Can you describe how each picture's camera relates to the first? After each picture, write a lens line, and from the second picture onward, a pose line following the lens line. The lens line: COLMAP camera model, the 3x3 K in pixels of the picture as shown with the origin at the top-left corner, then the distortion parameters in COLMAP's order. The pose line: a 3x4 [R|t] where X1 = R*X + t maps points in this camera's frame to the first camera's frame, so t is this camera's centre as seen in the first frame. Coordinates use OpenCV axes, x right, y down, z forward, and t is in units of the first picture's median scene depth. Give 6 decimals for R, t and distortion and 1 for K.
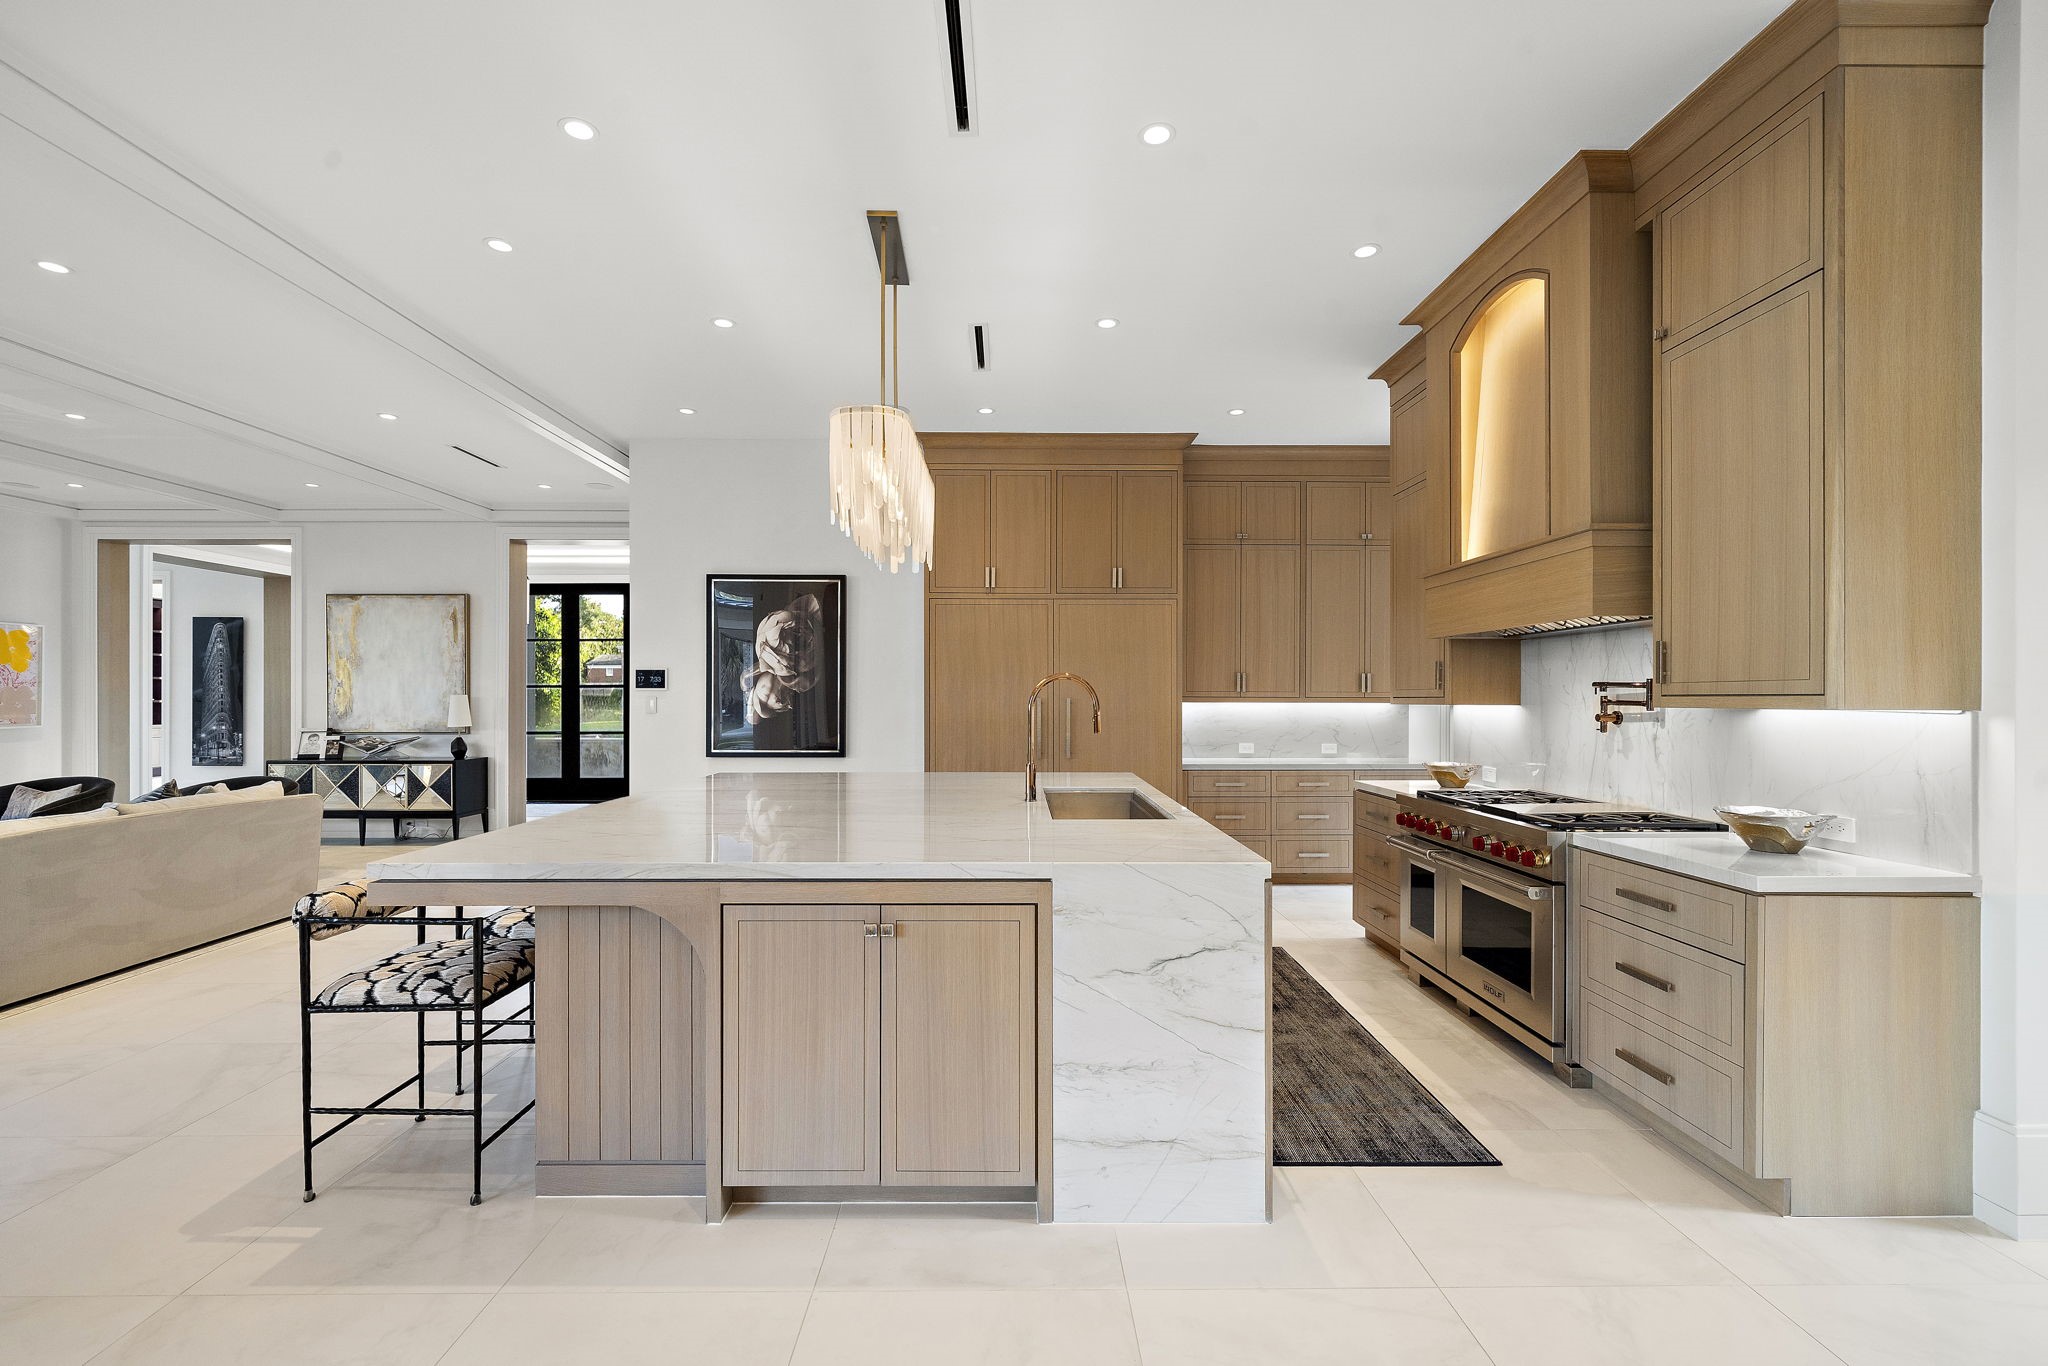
lens RADIAL K [[875.6, 0, 1021.4], [0, 875.6, 689.1], [0, 0, 1]] dist [-0.001212, 0.000020]
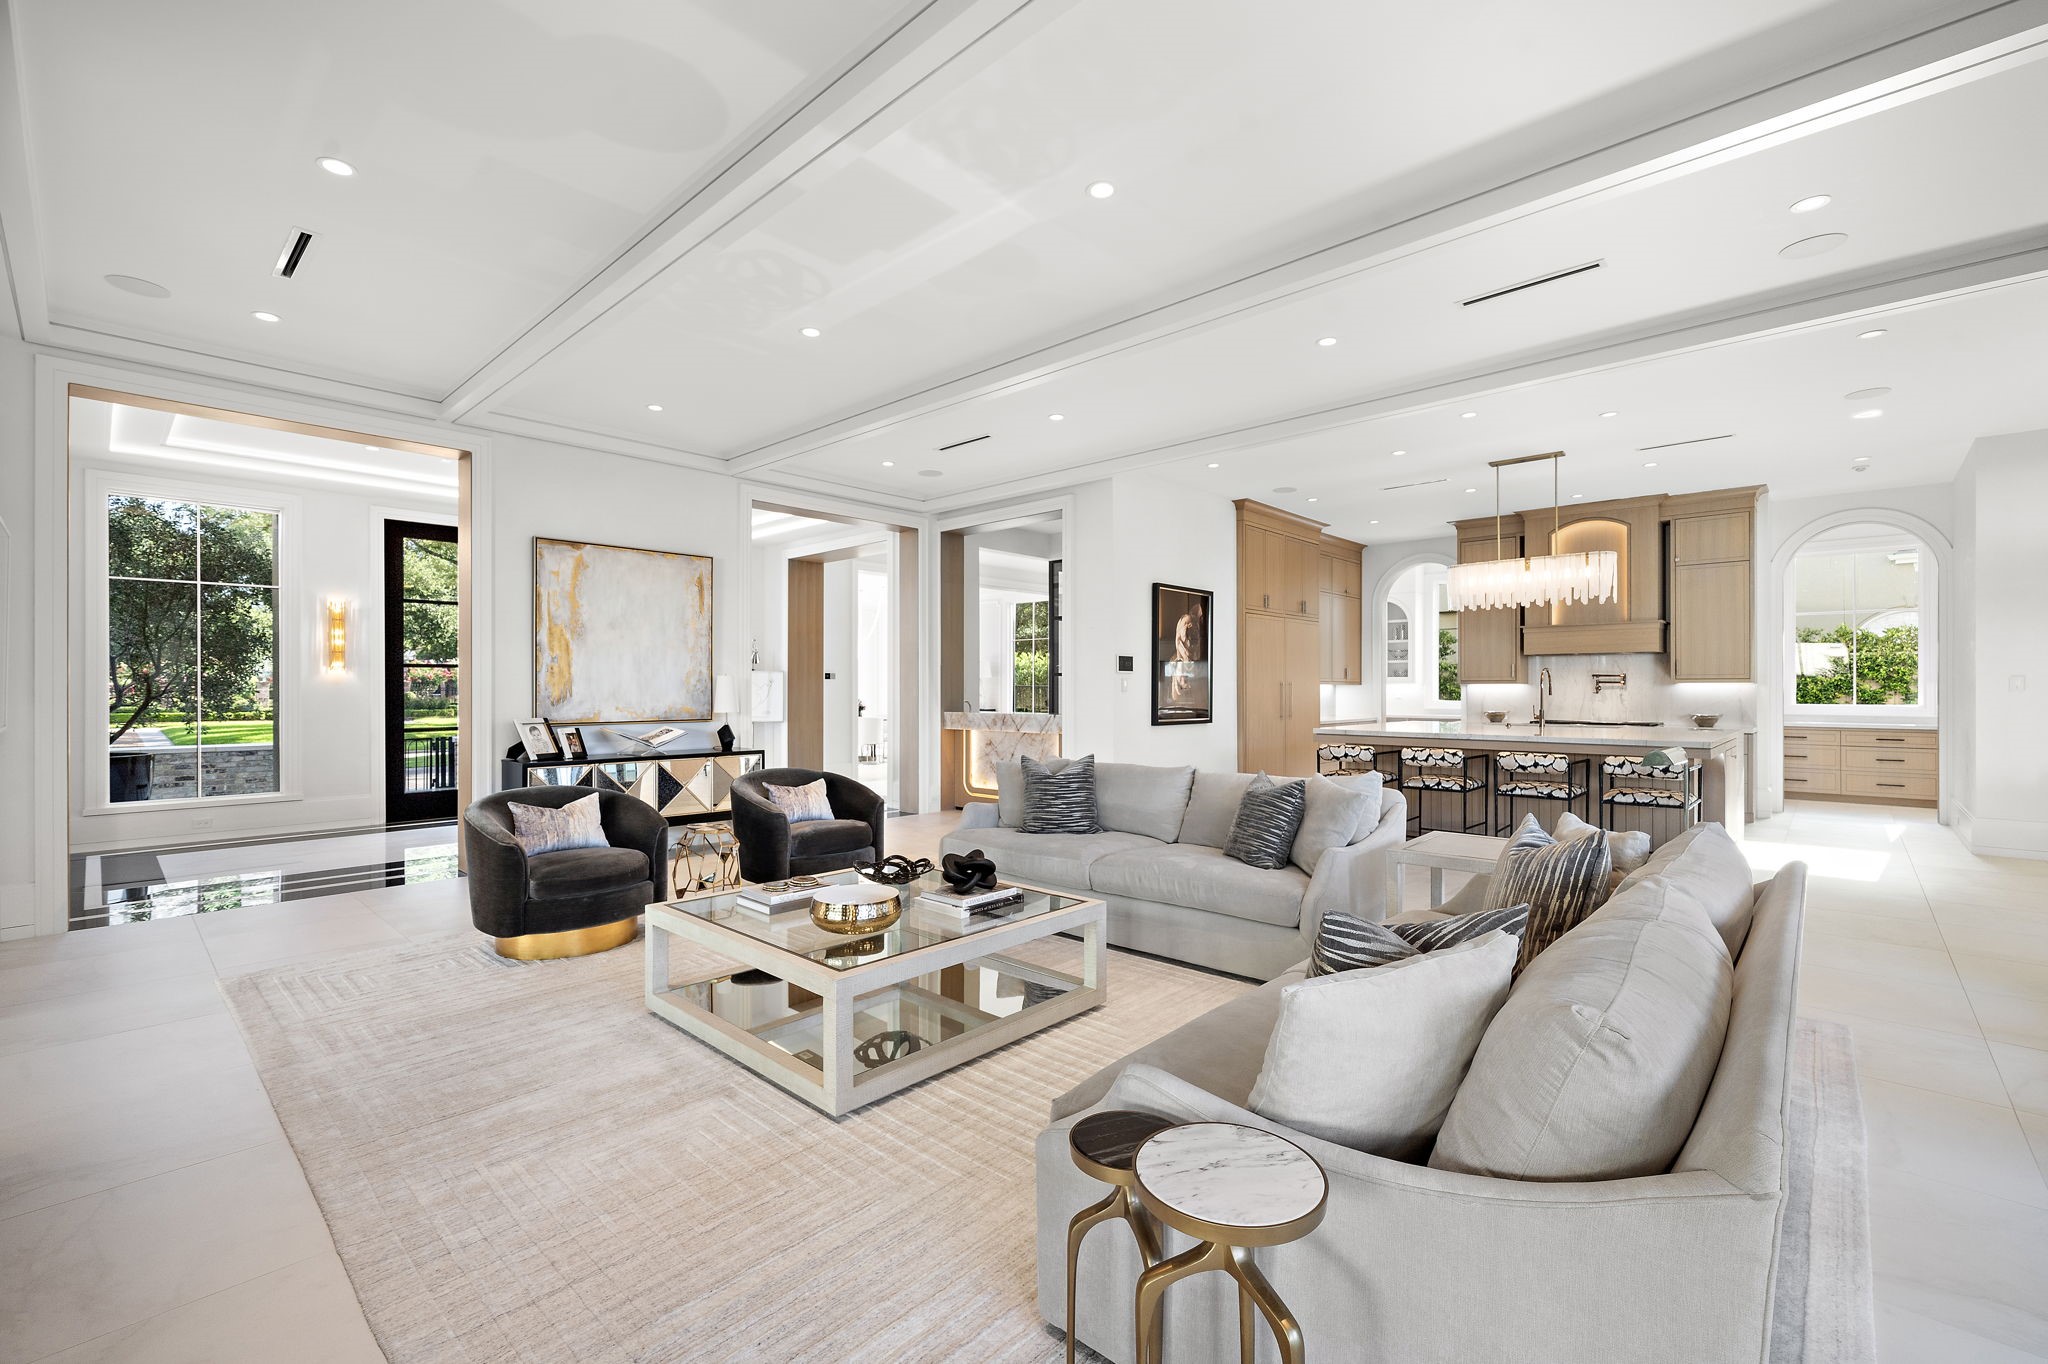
lens RADIAL K [[875.6, 0, 1018.7], [0, 875.6, 688.7], [0, 0, 1]] dist [-0.001212, 0.000020]
pose [[0.687910, 0.004097, 0.725785, -1.049746], [-0.003537, 0.999991, -0.002292, 0.020308], [-0.725788, -0.000990, 0.687918, 0.196522]]
